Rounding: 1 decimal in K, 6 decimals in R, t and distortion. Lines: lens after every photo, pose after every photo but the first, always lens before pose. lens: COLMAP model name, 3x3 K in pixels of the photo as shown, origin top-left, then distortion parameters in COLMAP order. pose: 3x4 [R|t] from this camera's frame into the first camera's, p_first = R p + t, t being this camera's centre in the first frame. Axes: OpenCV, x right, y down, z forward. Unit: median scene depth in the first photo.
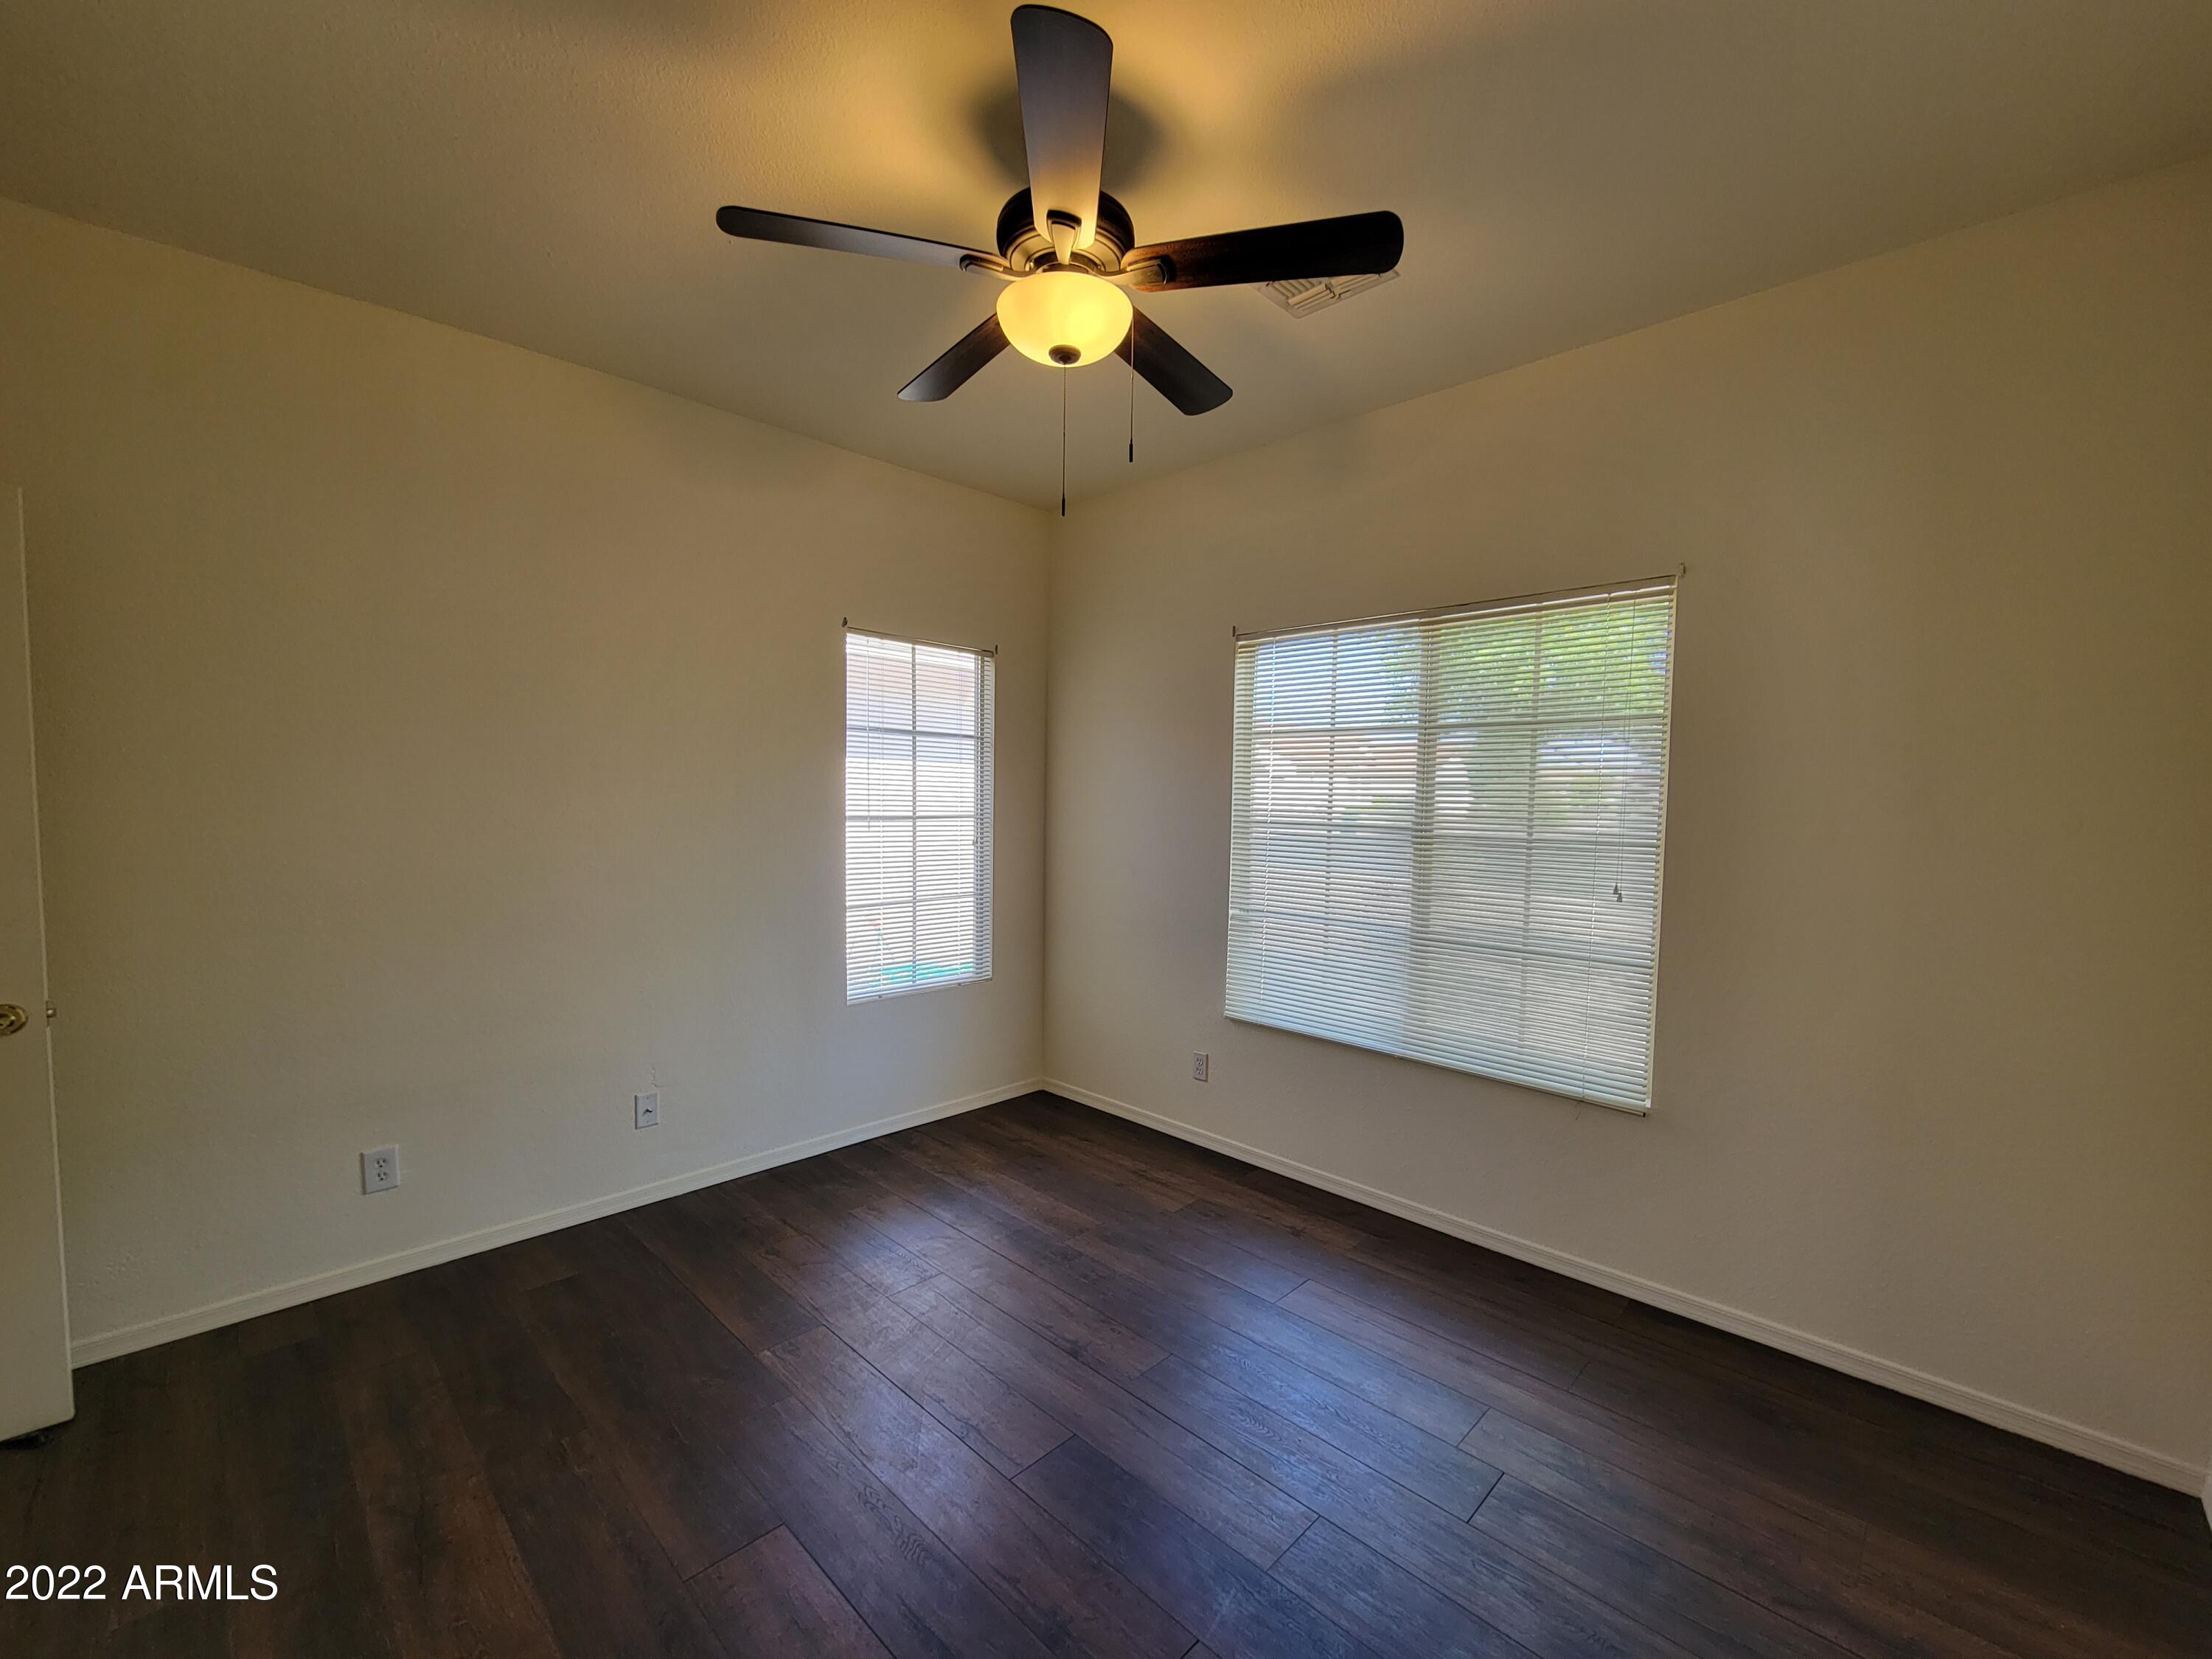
lens RADIAL K [[902.0, 0, 1105.5], [0, 902.0, 855.1], [0, 0, 1]] dist [-0.004291, -0.000409]
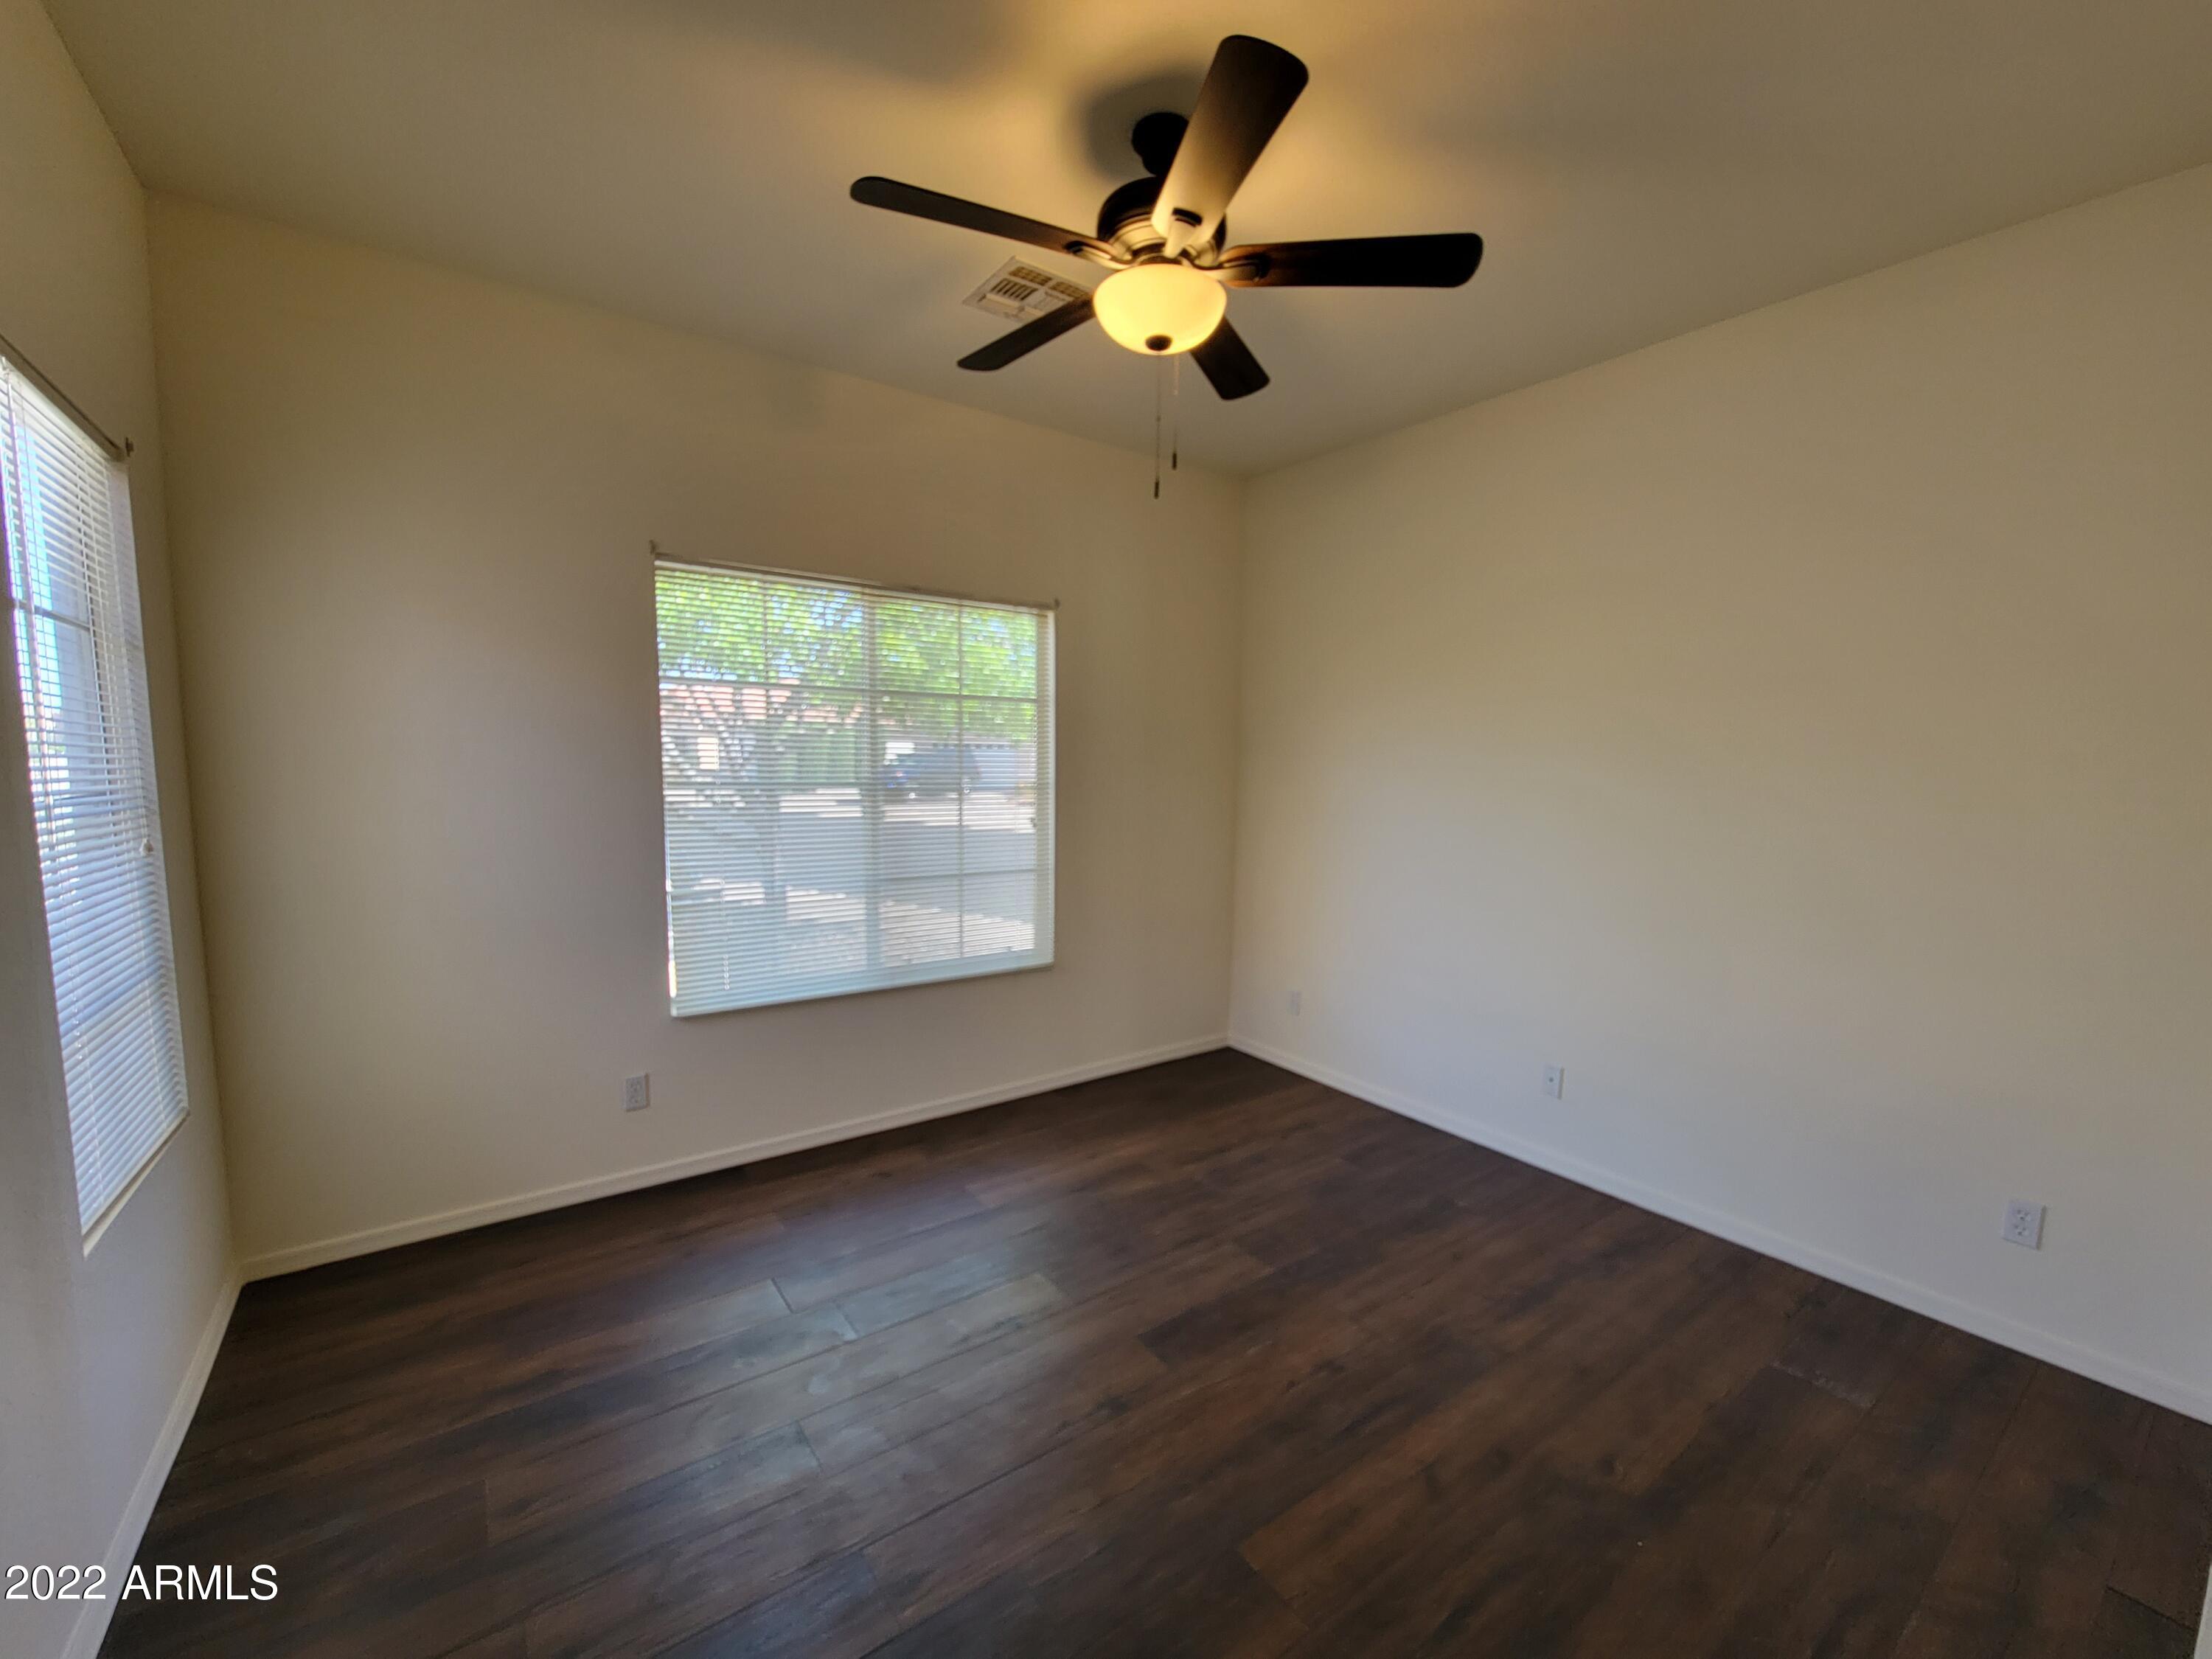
lens RADIAL K [[881.9, 0, 1100.2], [0, 881.9, 873.4], [0, 0, 1]] dist [-0.000874, -0.000031]
pose [[0.165740, -0.135770, 0.976779, -0.704490], [0.044135, 0.990506, 0.130189, -0.052638], [-0.985181, 0.021532, 0.170159, 0.568629]]
